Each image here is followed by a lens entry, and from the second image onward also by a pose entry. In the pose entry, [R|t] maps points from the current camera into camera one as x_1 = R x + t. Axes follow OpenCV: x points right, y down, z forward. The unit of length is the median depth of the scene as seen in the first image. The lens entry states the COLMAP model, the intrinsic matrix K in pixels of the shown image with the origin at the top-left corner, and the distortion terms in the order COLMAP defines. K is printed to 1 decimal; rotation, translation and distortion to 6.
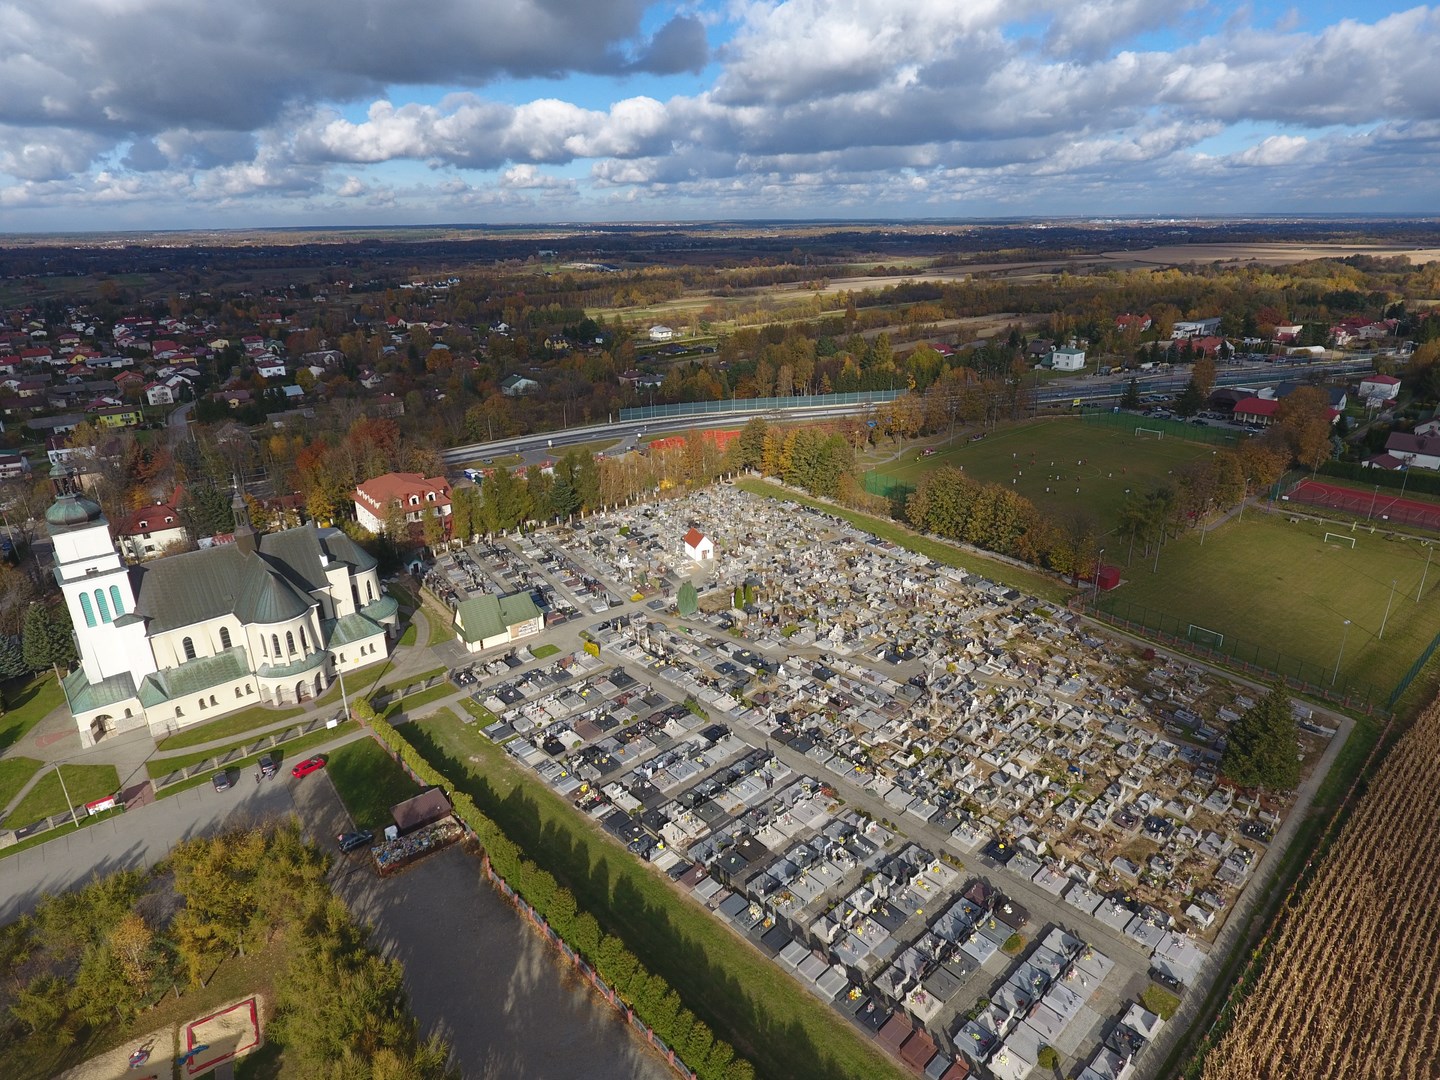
lens RADIAL K [[839.1, 0, 720.0], [0, 839.1, 524.8], [0, 0, 1]] dist [-0.006215, 0.000343]
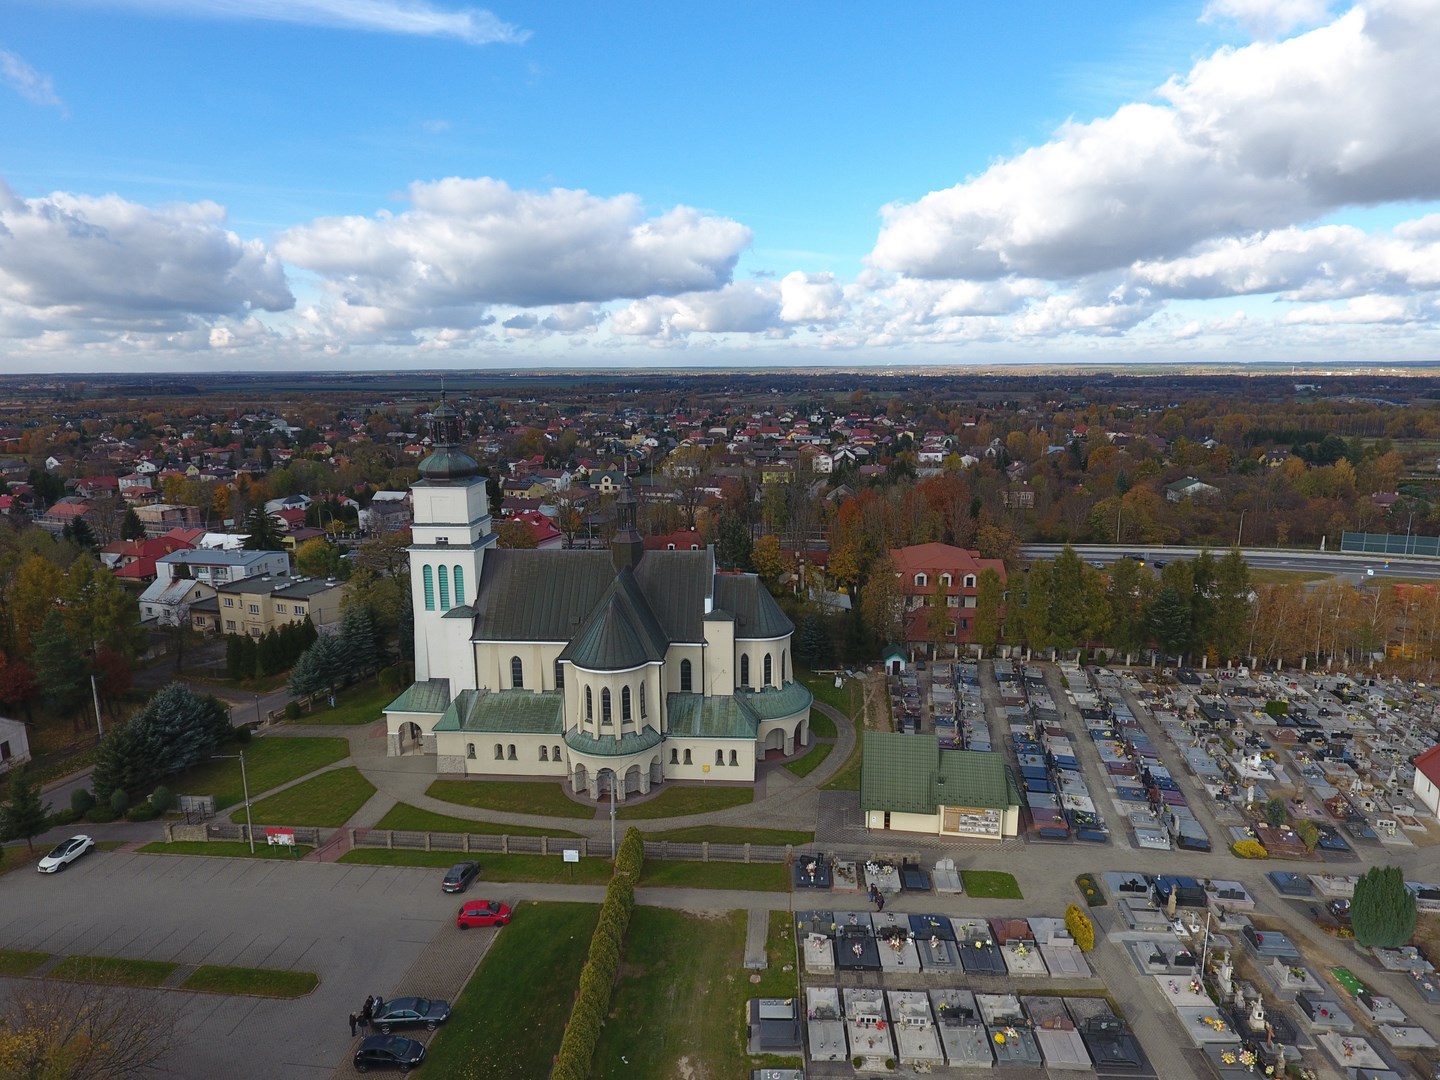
lens RADIAL K [[840.1, 0, 719.7], [0, 840.1, 519.5], [0, 0, 1]] dist [-0.005902, 0.000057]
pose [[0.693714, 0.137160, -0.707071, -0.001449], [-0.248606, 0.966965, -0.056335, 0.010453], [0.675986, 0.214863, 0.704895, 0.433247]]
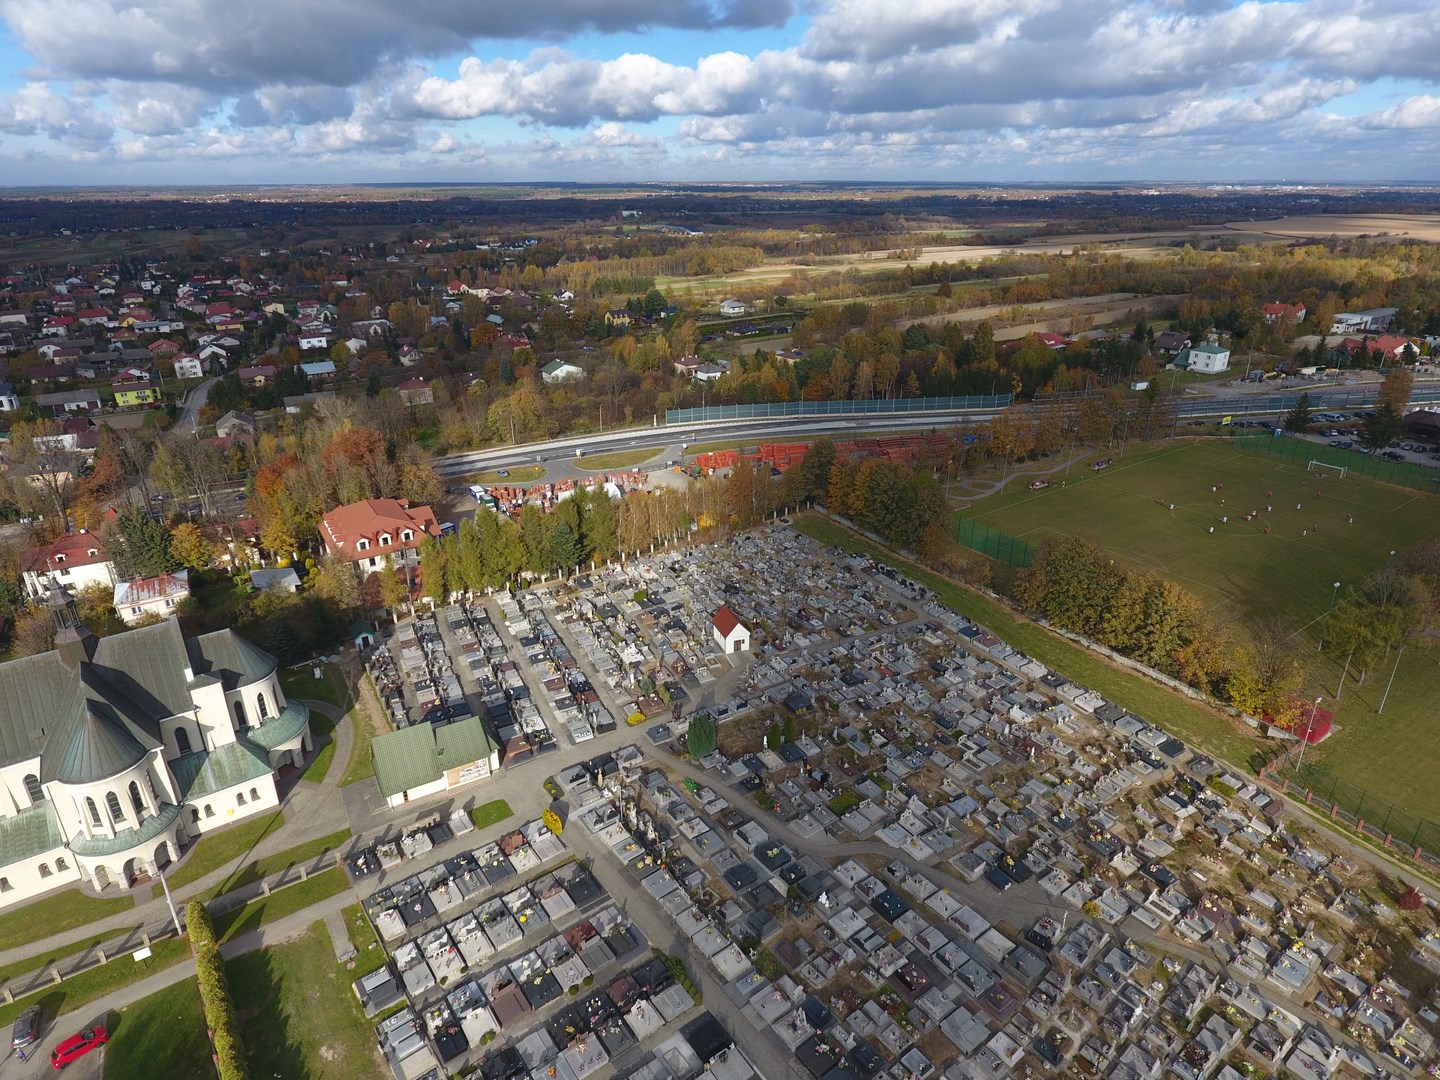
lens RADIAL K [[839.1, 0, 720.0], [0, 839.1, 524.8], [0, 0, 1]] dist [-0.006215, 0.000343]
pose [[0.994962, 0.047404, -0.088334, 0.028826], [-0.043734, 0.998116, 0.043029, -0.111531], [0.090208, -0.038949, 0.995161, 0.280772]]
